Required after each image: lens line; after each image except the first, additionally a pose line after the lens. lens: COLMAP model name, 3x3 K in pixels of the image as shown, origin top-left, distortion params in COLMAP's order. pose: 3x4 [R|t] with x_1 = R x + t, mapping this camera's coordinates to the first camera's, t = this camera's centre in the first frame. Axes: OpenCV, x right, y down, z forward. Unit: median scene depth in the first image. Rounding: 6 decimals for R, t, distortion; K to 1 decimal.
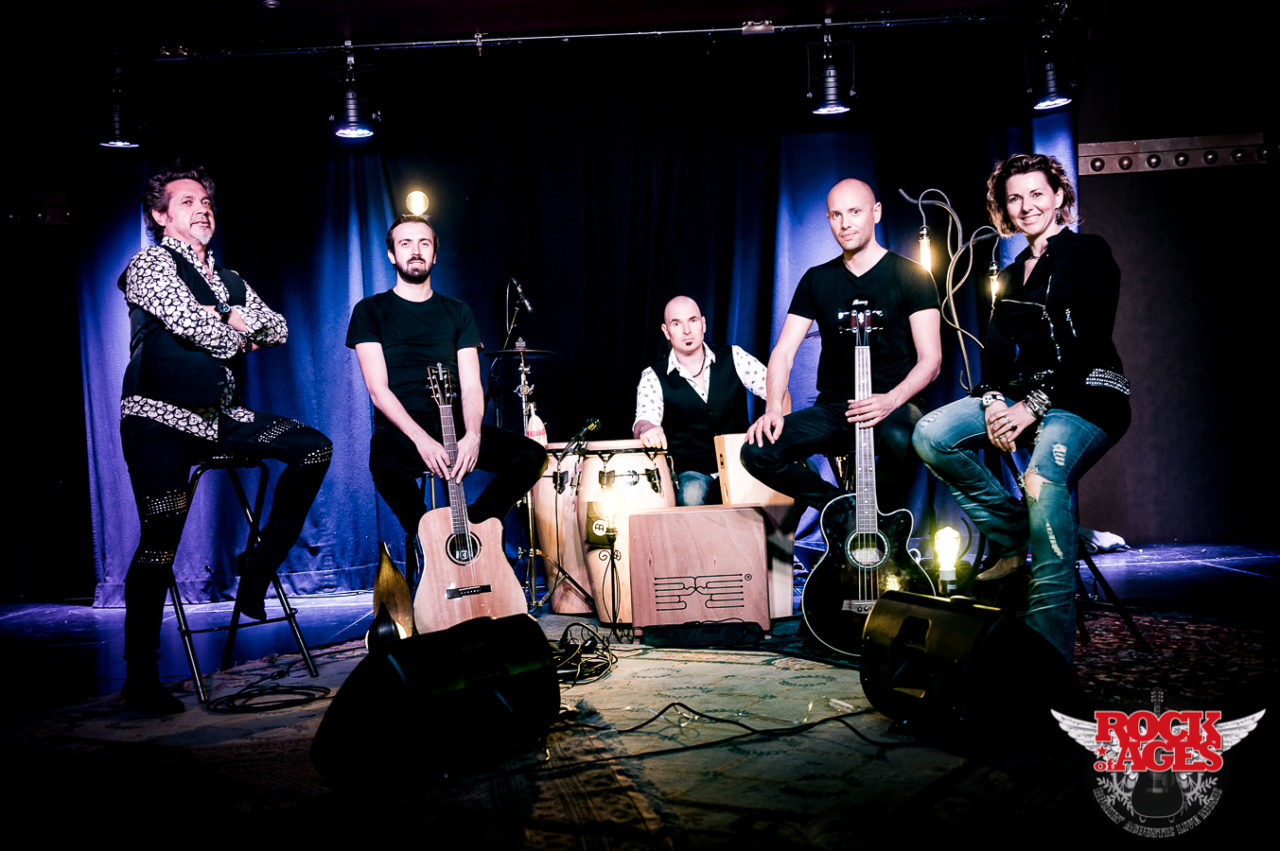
lens RADIAL K [[1384.9, 0, 635.6], [0, 1384.9, 432.4], [0, 0, 1]] dist [0.053859, 0.000000]
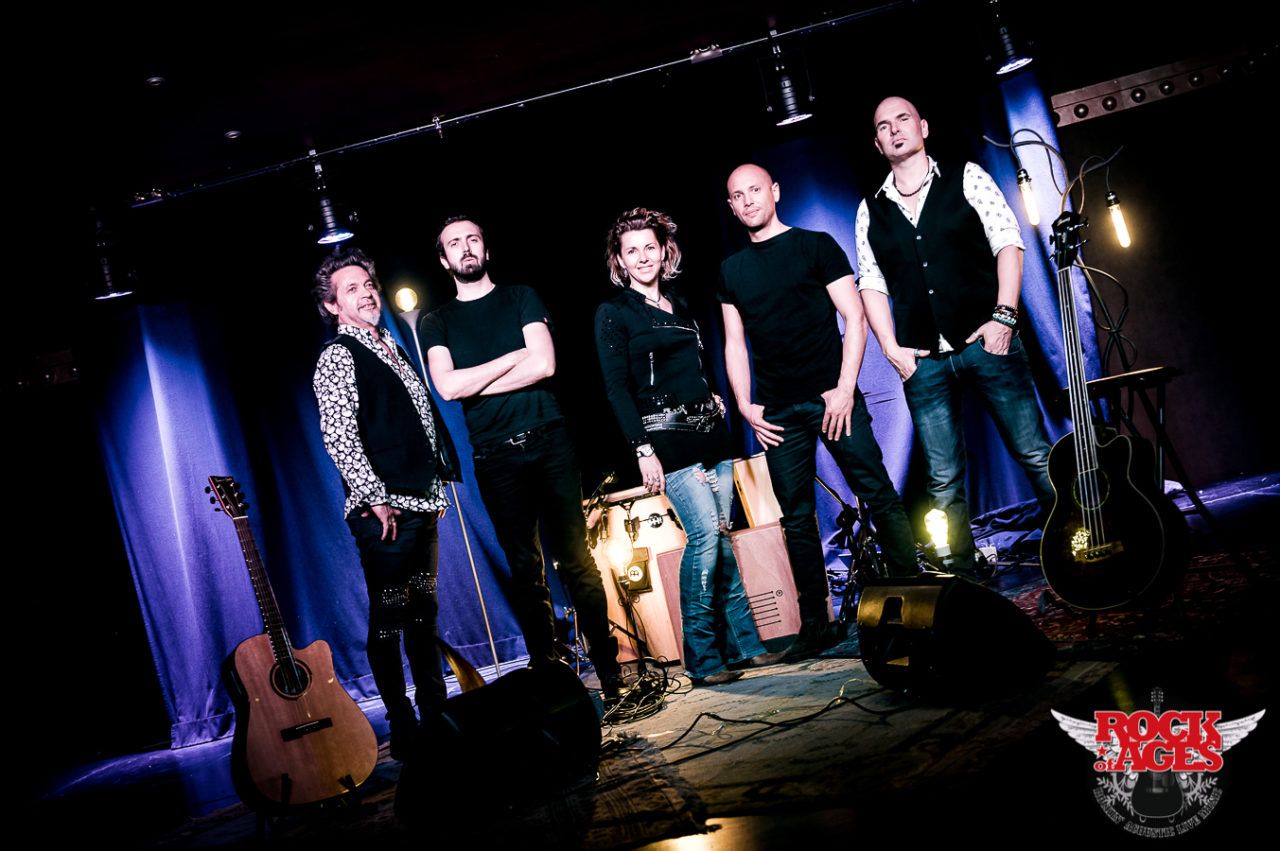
lens RADIAL K [[1600.3, 0, 636.7], [0, 1600.3, 434.4], [0, 0, 1]] dist [0.110525, 0.000000]
pose [[0.979526, -0.195235, -0.049113, 0.054031], [0.194155, 0.980628, -0.025924, -0.002245], [0.053223, 0.015857, 0.998457, -0.199031]]
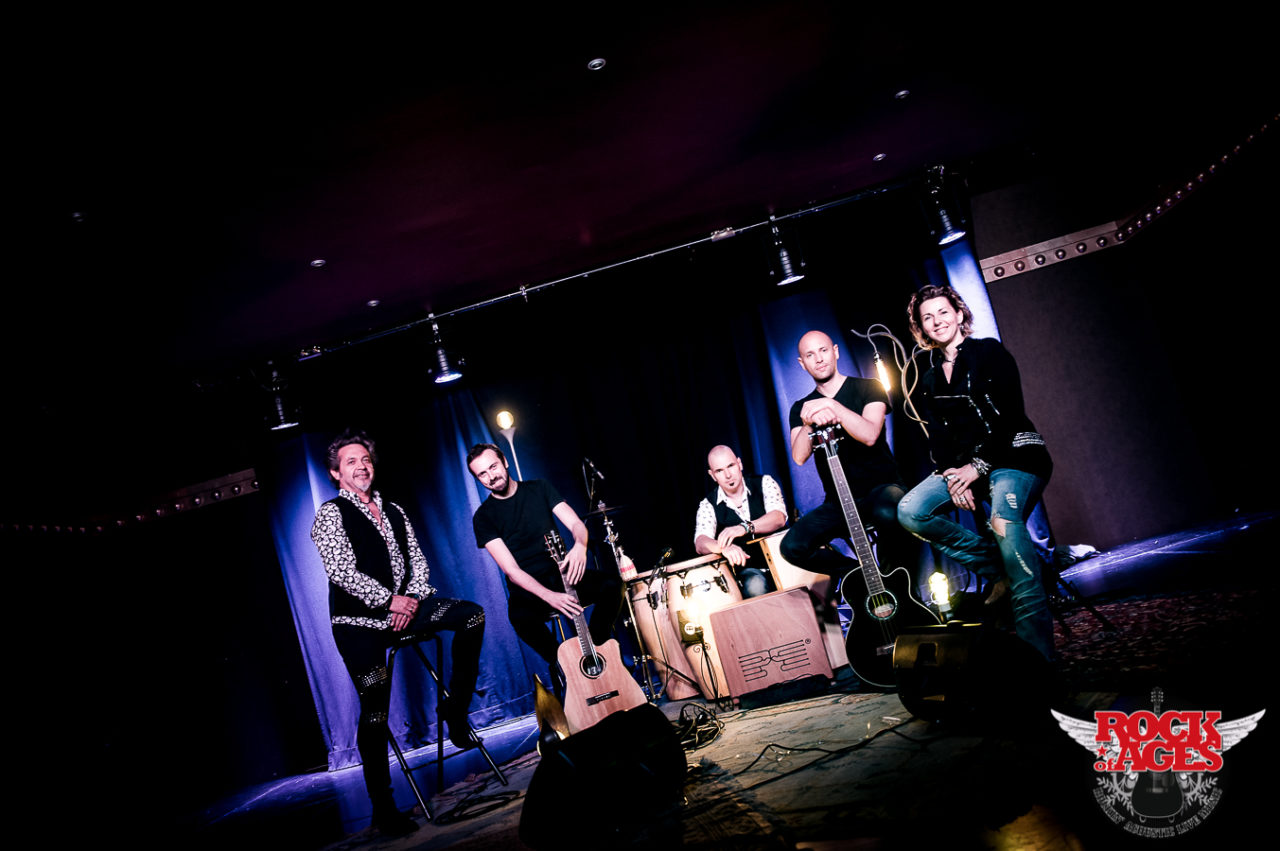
lens RADIAL K [[1134.0, 0, 632.5], [0, 1134.0, 423.0], [0, 0, 1]] dist [-0.007563, -0.010275]
pose [[0.973426, -0.225180, -0.041673, 0.009723], [0.219025, 0.968597, -0.117681, -0.005748], [0.066864, 0.105426, 0.992177, -0.093189]]
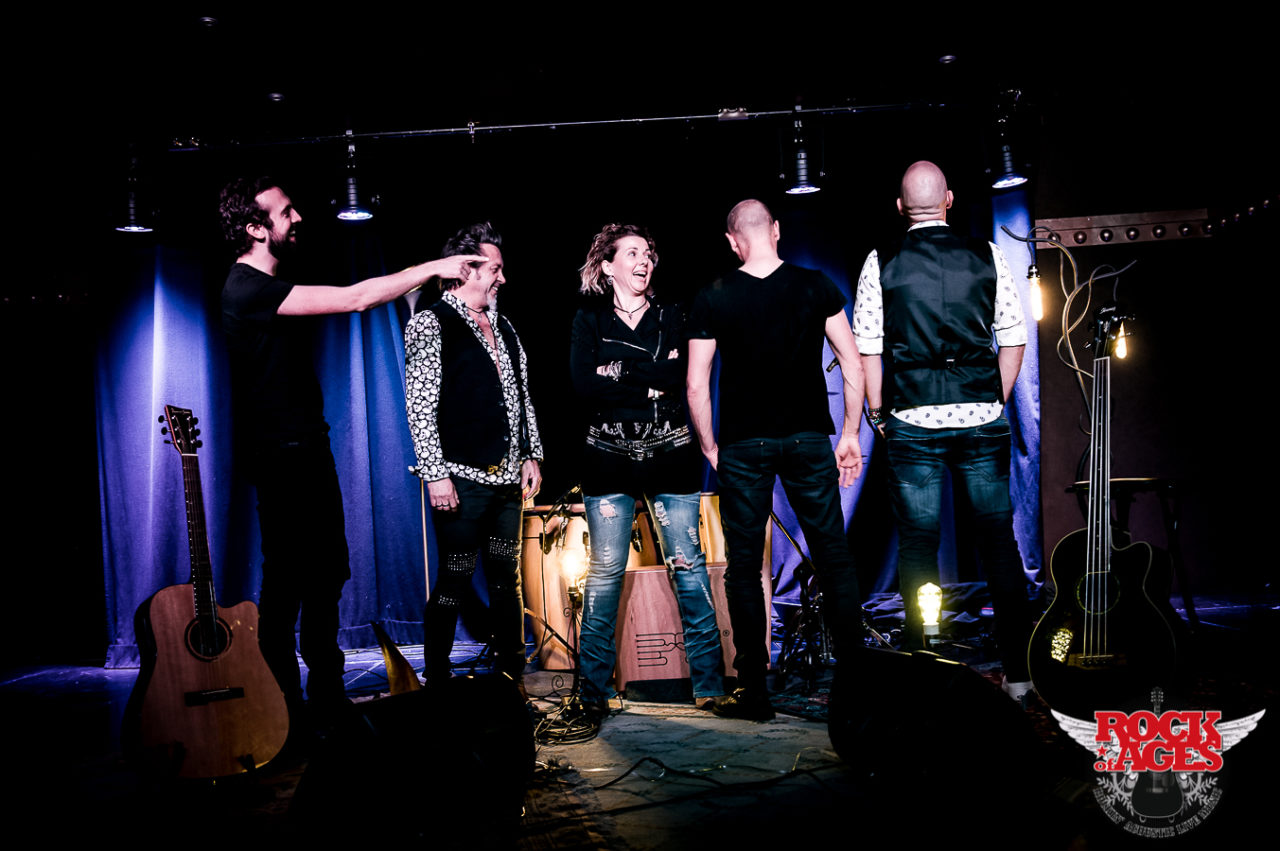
lens RADIAL K [[1301.9, 0, 638.5], [0, 1301.9, 426.5], [0, 0, 1]] dist [0.034929, 0.000000]
pose [[0.999947, -0.010099, 0.002136, 0.013808], [0.010197, 0.998586, -0.052183, 0.000031], [-0.001606, 0.052202, 0.998635, 0.015171]]
